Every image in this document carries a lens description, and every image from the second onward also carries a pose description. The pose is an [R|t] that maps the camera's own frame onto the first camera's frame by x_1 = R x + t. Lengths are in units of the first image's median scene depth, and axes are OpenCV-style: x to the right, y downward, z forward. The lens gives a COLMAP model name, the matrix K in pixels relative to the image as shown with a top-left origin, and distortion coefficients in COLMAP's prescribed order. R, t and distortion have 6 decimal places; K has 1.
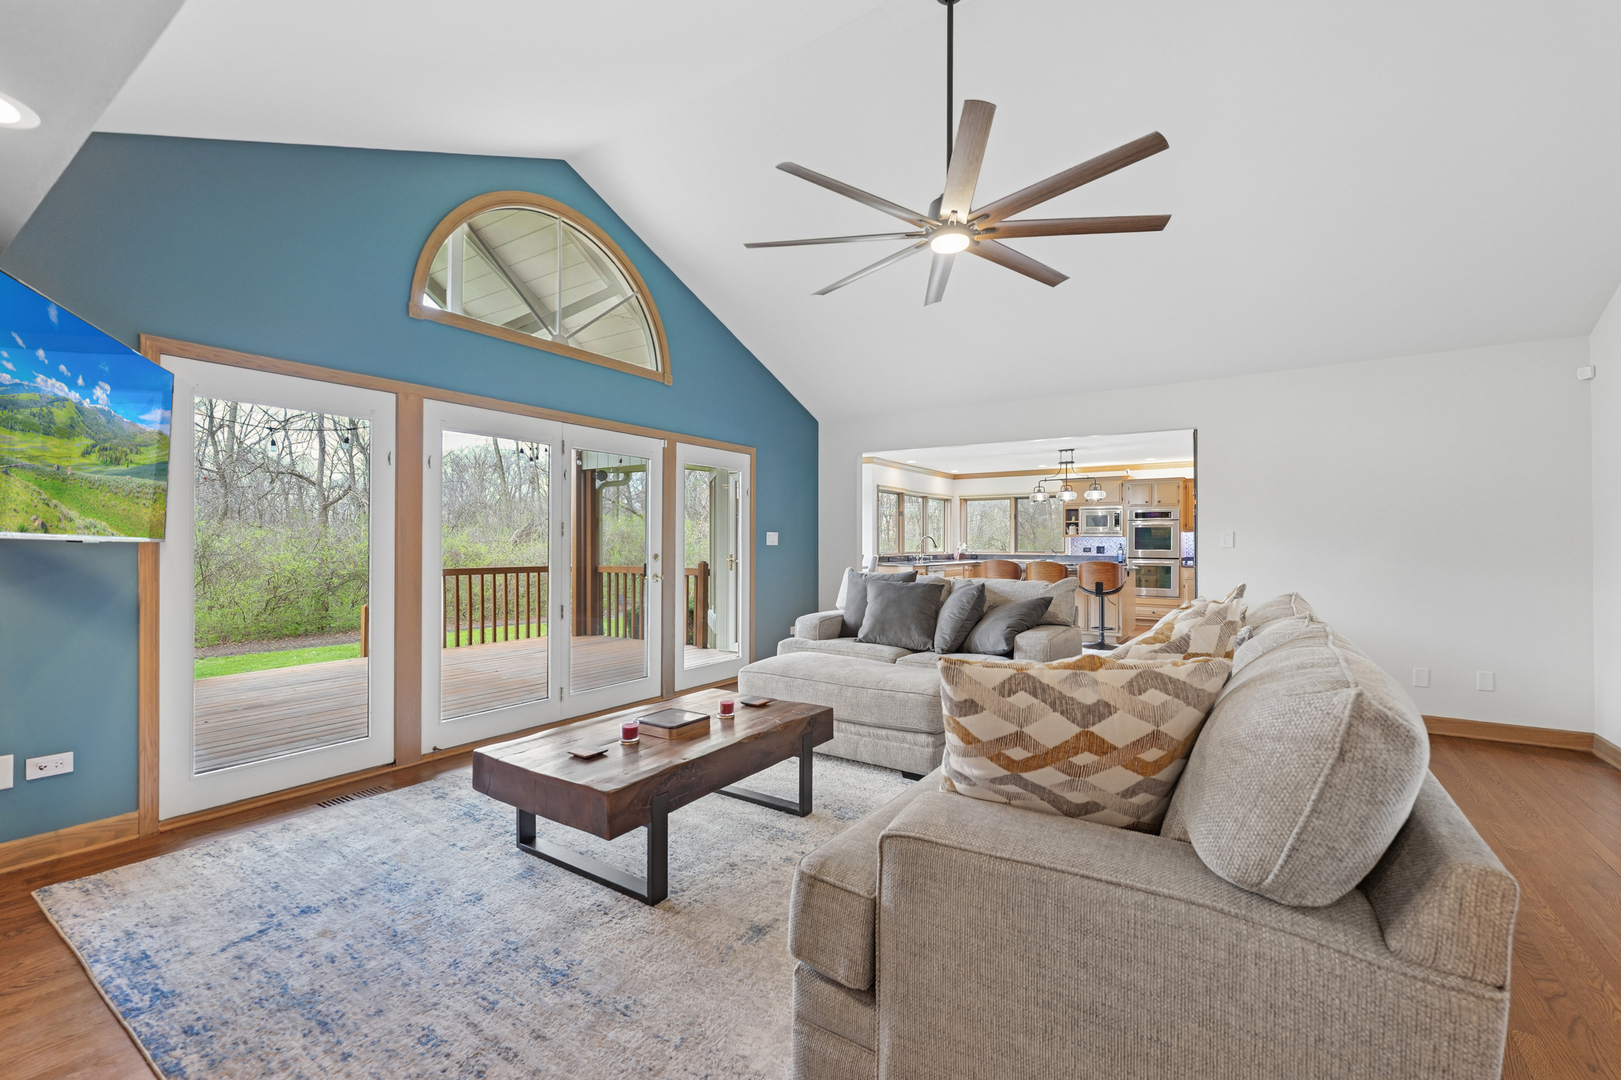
lens RADIAL K [[697.9, 0, 806.1], [0, 697.9, 552.6], [0, 0, 1]] dist [0.005677, -0.001468]
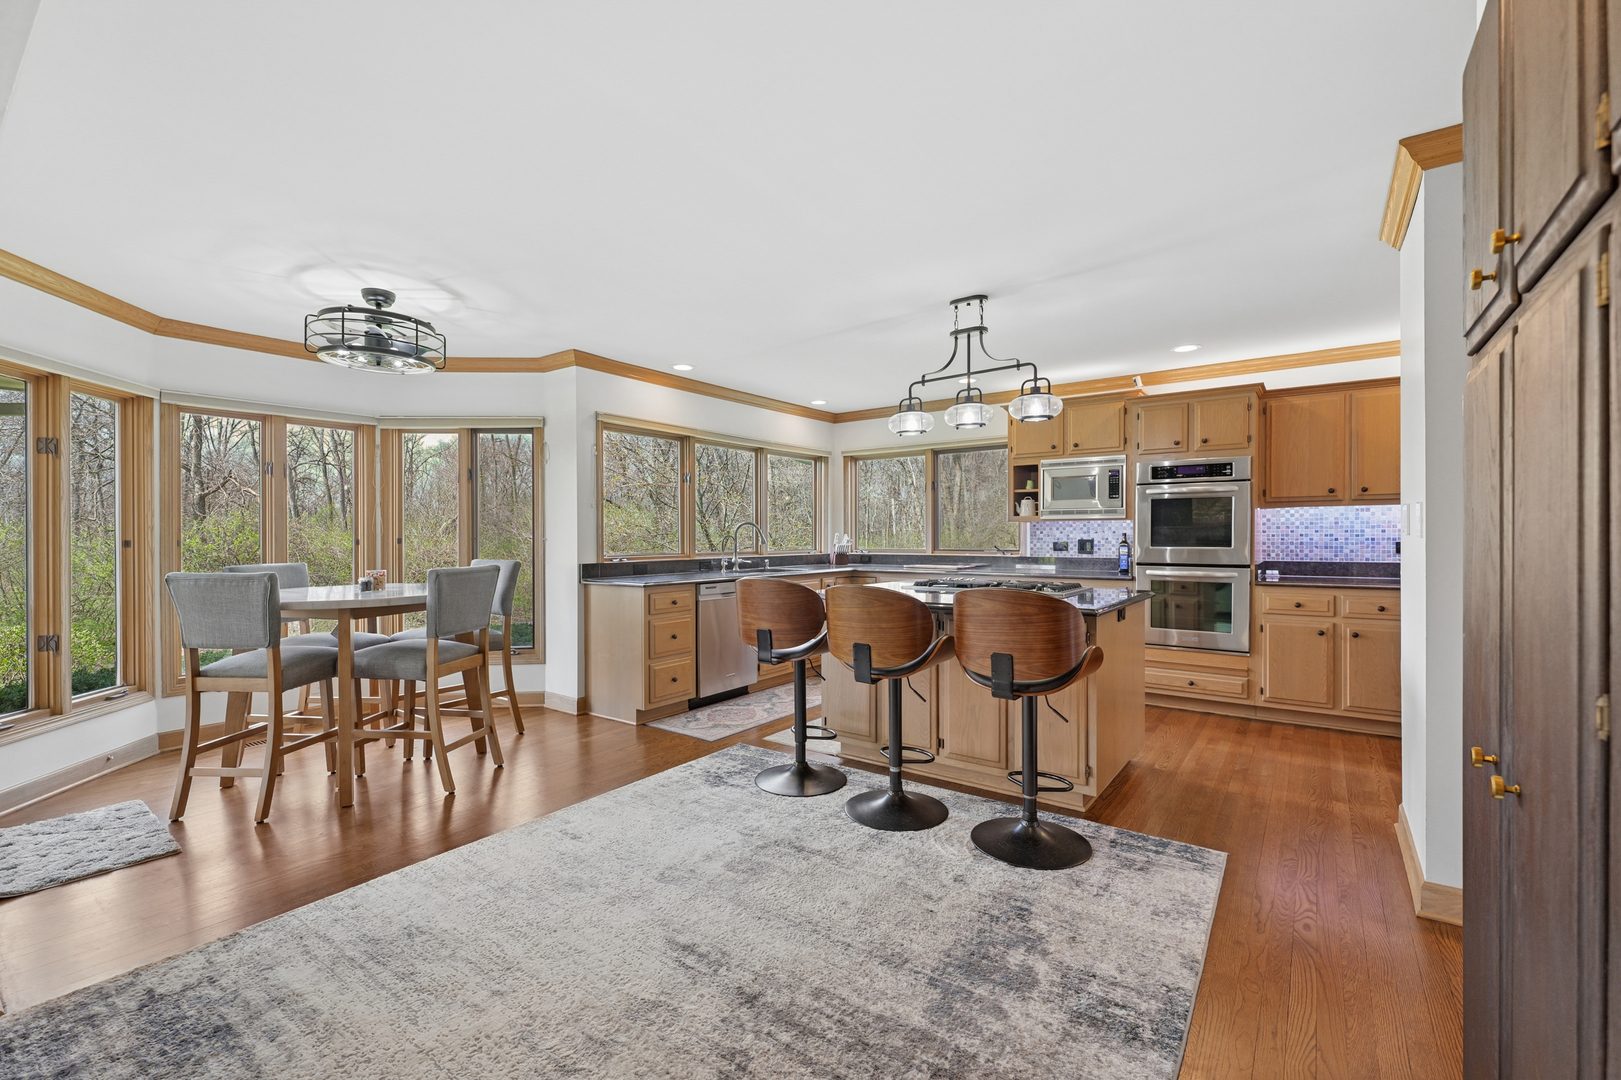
lens RADIAL K [[697.9, 0, 809.0], [0, 697.9, 540.4], [0, 0, 1]] dist [0.005677, -0.001468]
pose [[0.998972, -0.000931, -0.045314, 0.256054], [0.000438, 0.999941, -0.010895, -0.003422], [0.045322, 0.010864, 0.998913, 0.509417]]
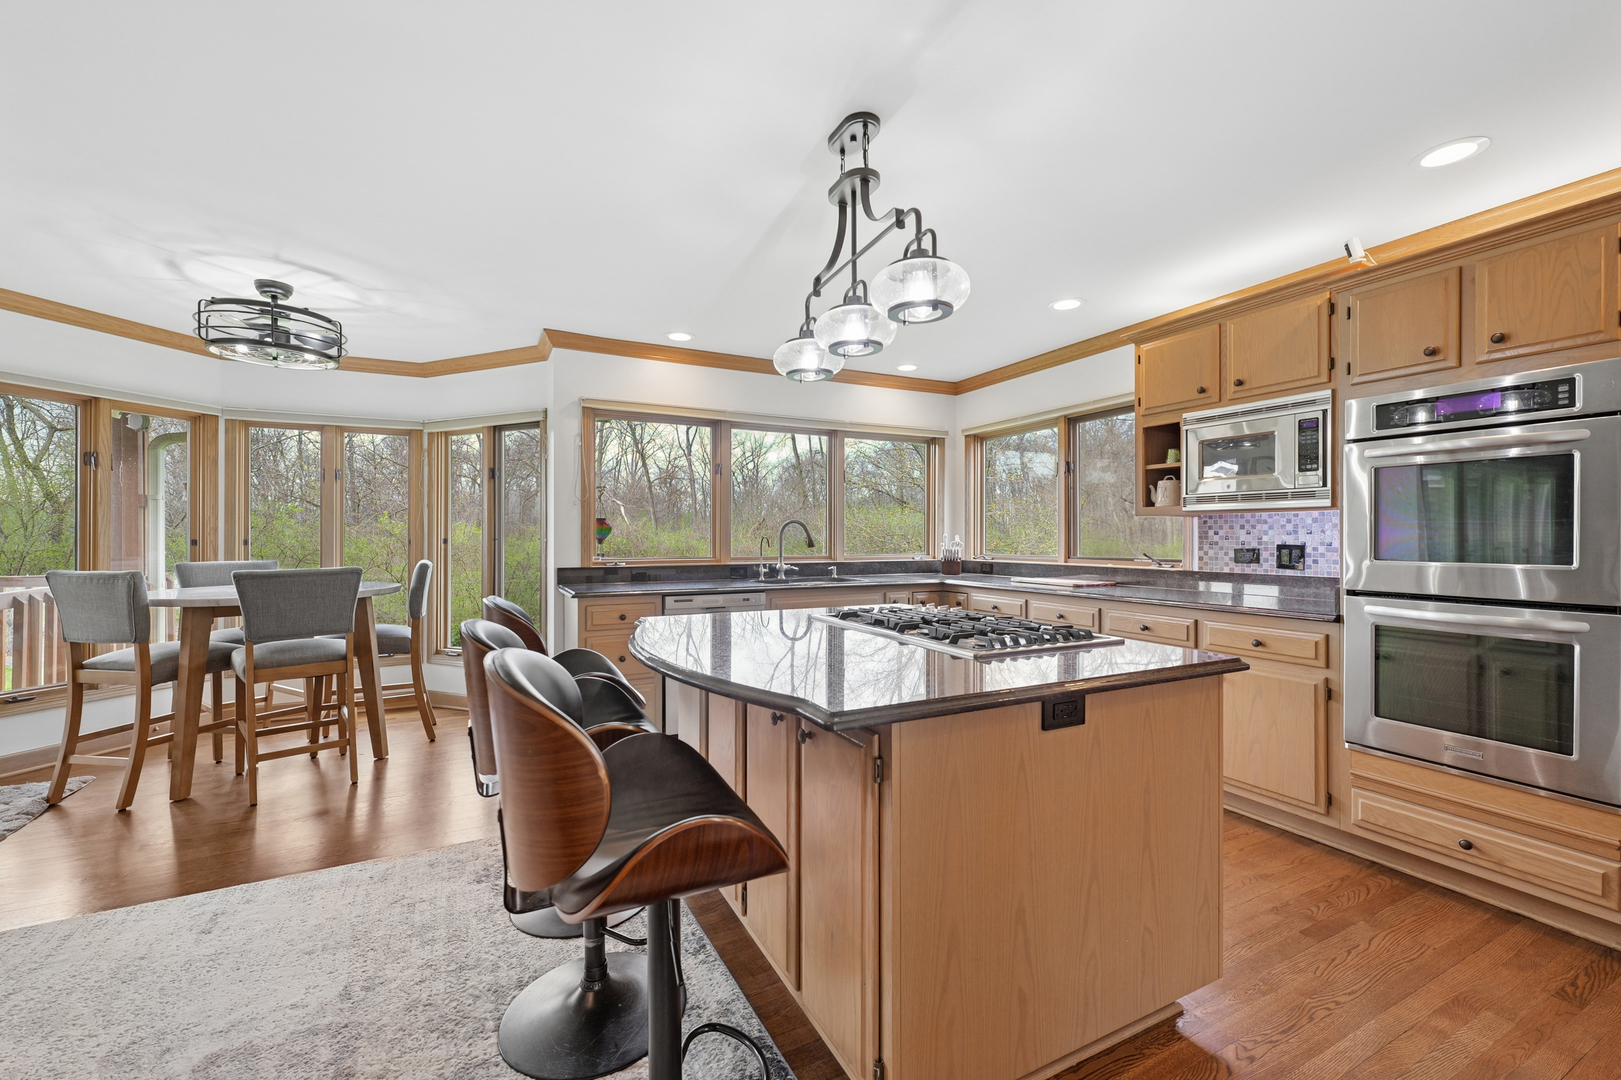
lens RADIAL K [[667.3, 0, 808.4], [0, 667.3, 535.5], [0, 0, 1]] dist [0.001338, -0.000742]
pose [[0.871567, 0.000535, -0.490276, 0.401224], [-0.010662, 0.999784, -0.017862, -0.006268], [0.490160, 0.020795, 0.871384, 0.684115]]
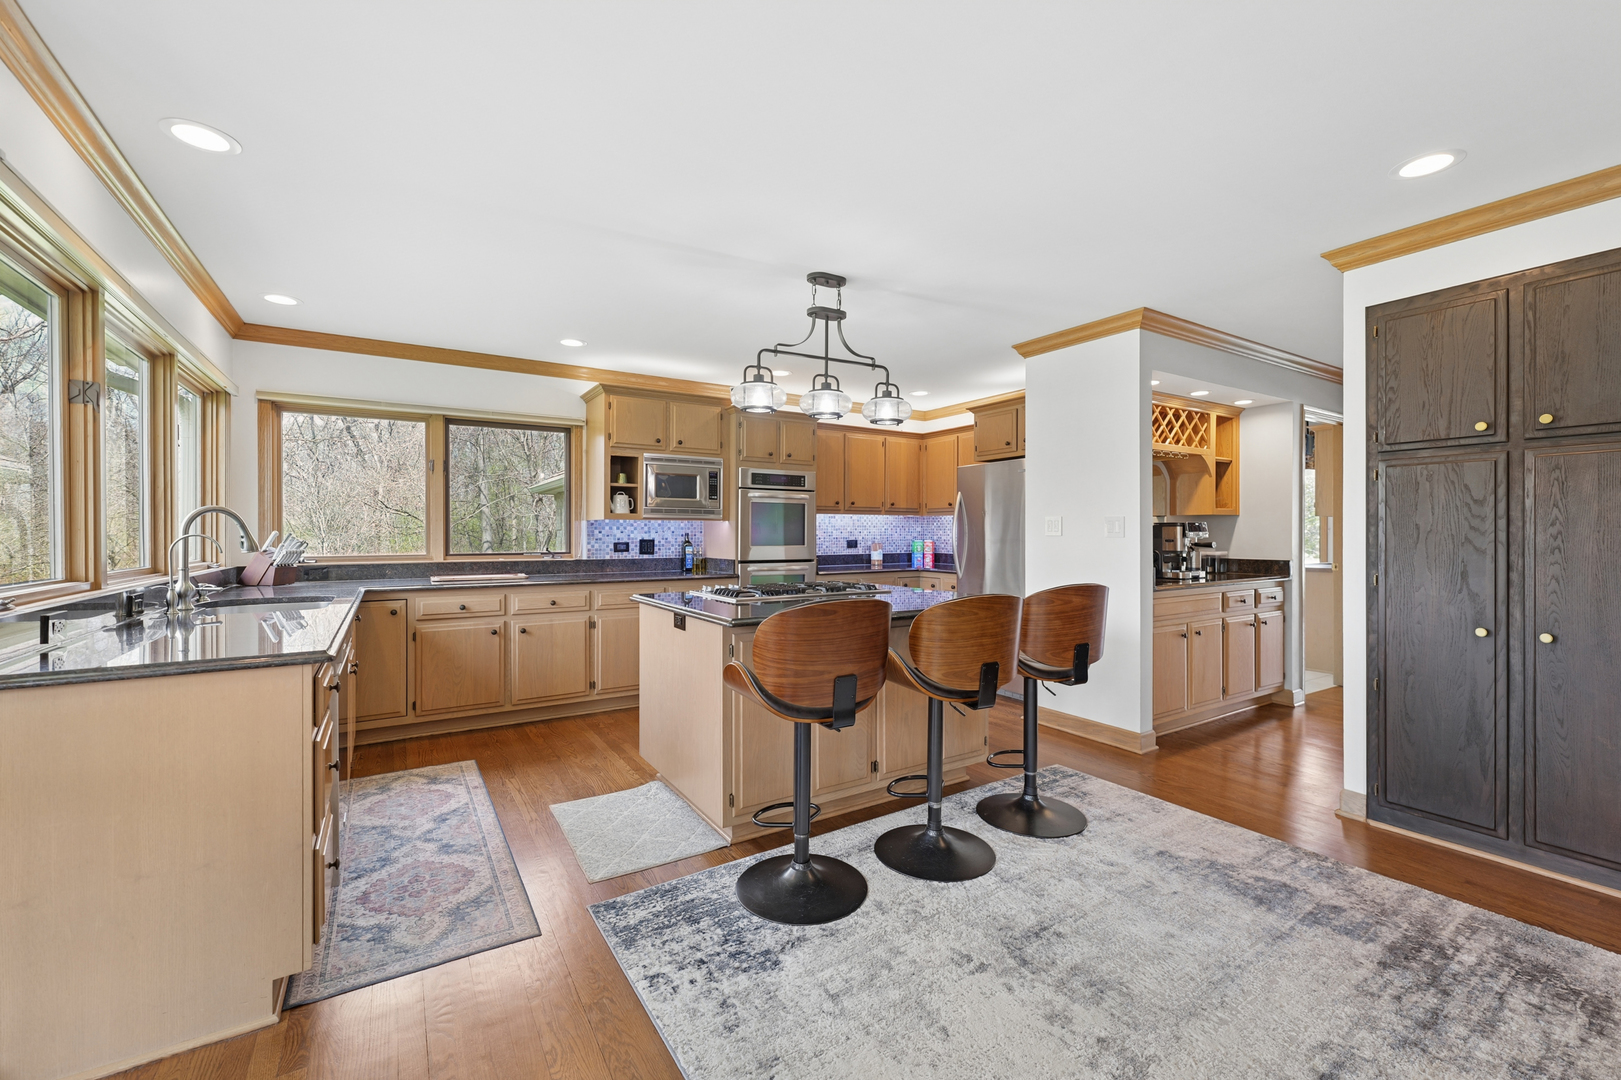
lens RADIAL K [[667.3, 0, 813.0], [0, 667.3, 532.8], [0, 0, 1]] dist [0.001338, -0.000742]
pose [[0.400655, 0.002876, 0.916224, 0.041549], [0.015697, 0.999827, -0.010003, -0.007889], [-0.916094, 0.018390, 0.400541, 0.742301]]
